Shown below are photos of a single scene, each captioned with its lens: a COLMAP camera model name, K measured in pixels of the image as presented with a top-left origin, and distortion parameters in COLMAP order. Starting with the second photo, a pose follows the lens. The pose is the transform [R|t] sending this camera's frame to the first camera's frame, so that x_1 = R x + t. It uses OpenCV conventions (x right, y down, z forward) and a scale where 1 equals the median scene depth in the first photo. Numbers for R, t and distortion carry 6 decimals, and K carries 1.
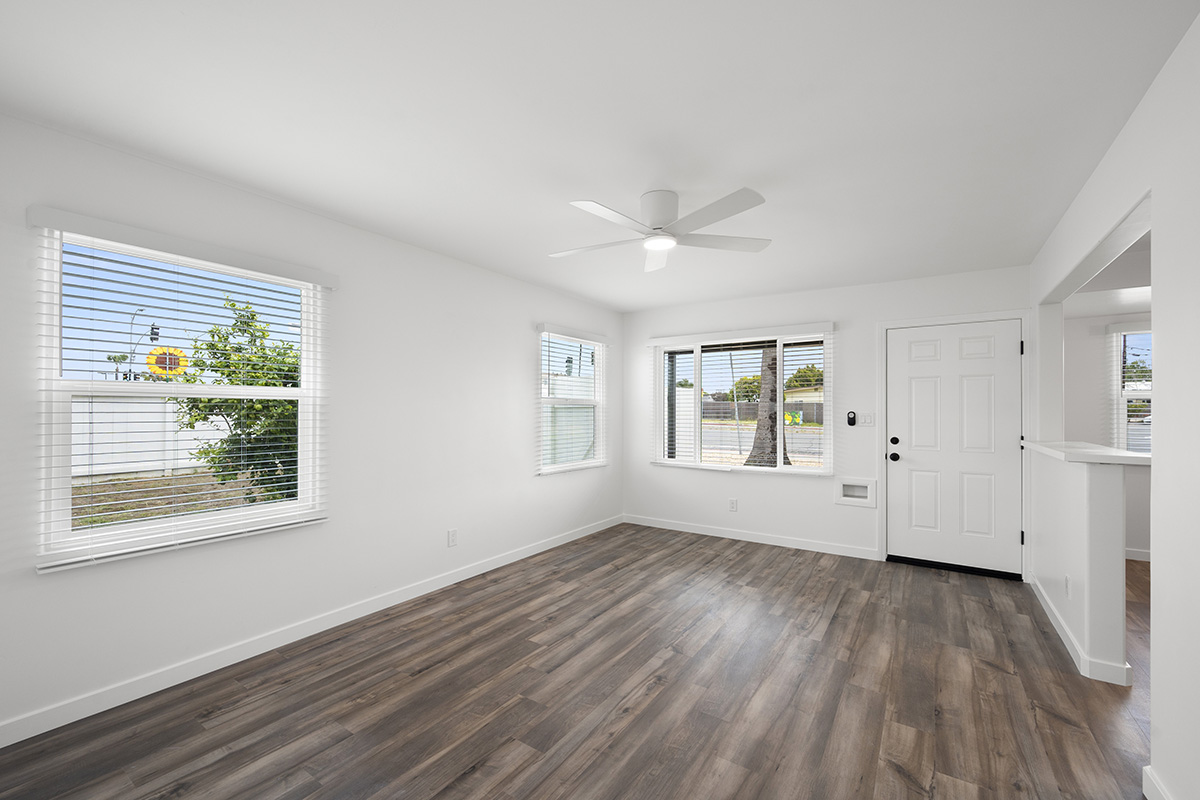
lens RADIAL K [[499.4, 0, 602.2], [0, 499.4, 411.7], [0, 0, 1]] dist [-0.000741, -0.000465]
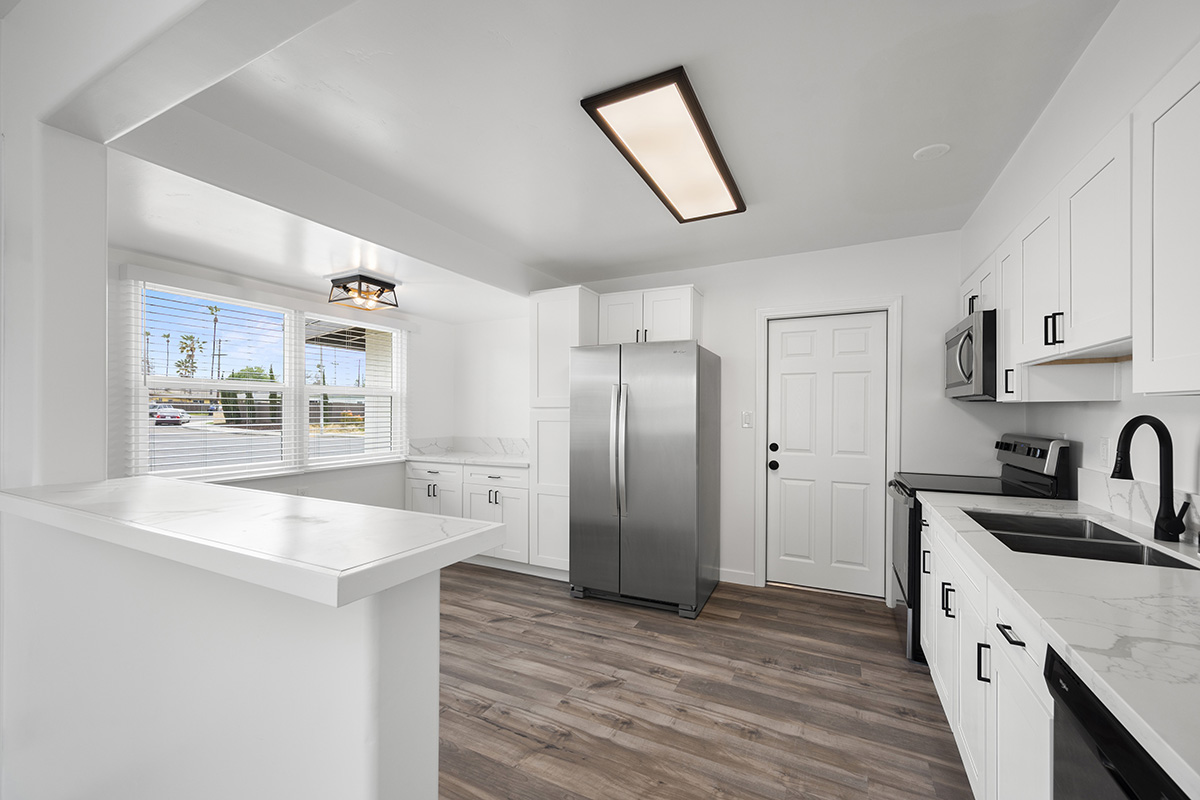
lens RADIAL K [[482.0, 0, 599.7], [0, 482.0, 410.7], [0, 0, 1]] dist [-0.014457, 0.000205]
pose [[-0.120738, 0.000939, 0.992684, 0.649288], [-0.005616, 0.999983, -0.001629, 0.000099], [-0.992669, -0.005771, -0.120730, 0.857672]]
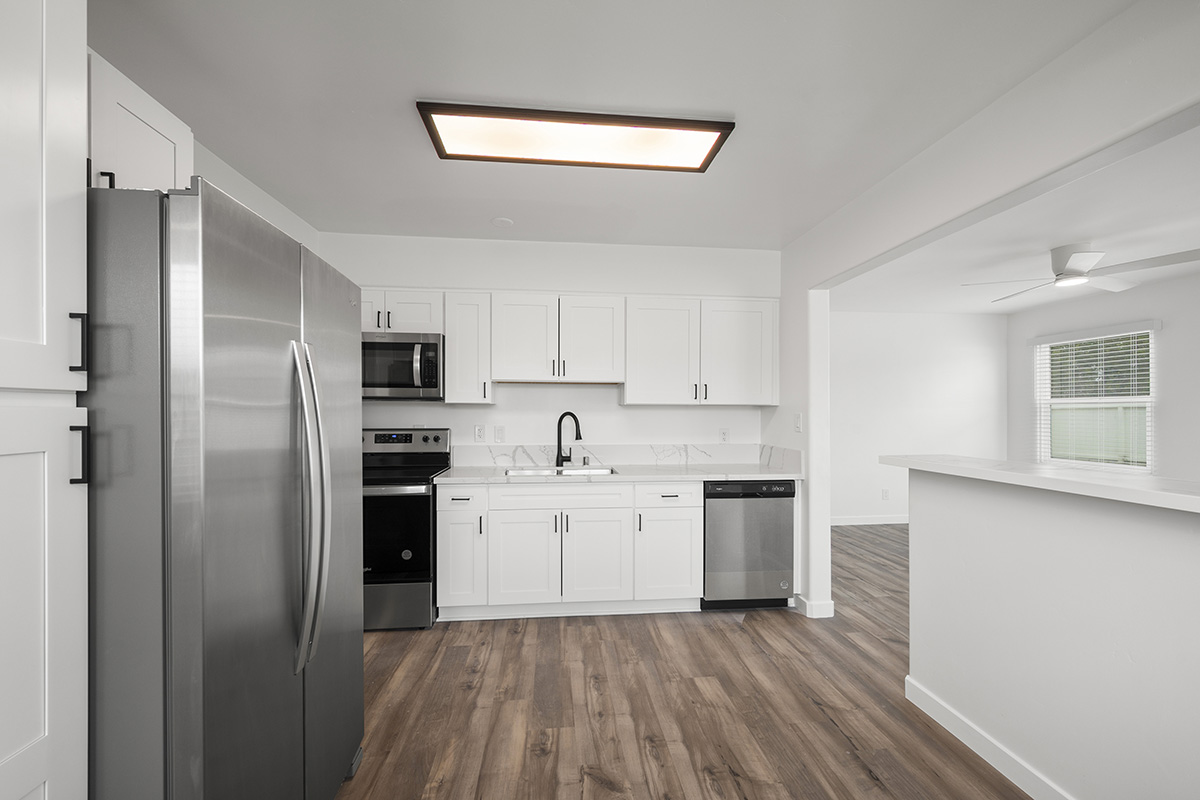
lens RADIAL K [[499.4, 0, 598.8], [0, 499.4, 410.1], [0, 0, 1]] dist [-0.000741, -0.000465]
pose [[-0.776566, -0.000411, -0.630036, 1.979014], [-0.000648, 1.000000, 0.000147, -0.007513], [0.630036, 0.000523, -0.776566, 1.272390]]
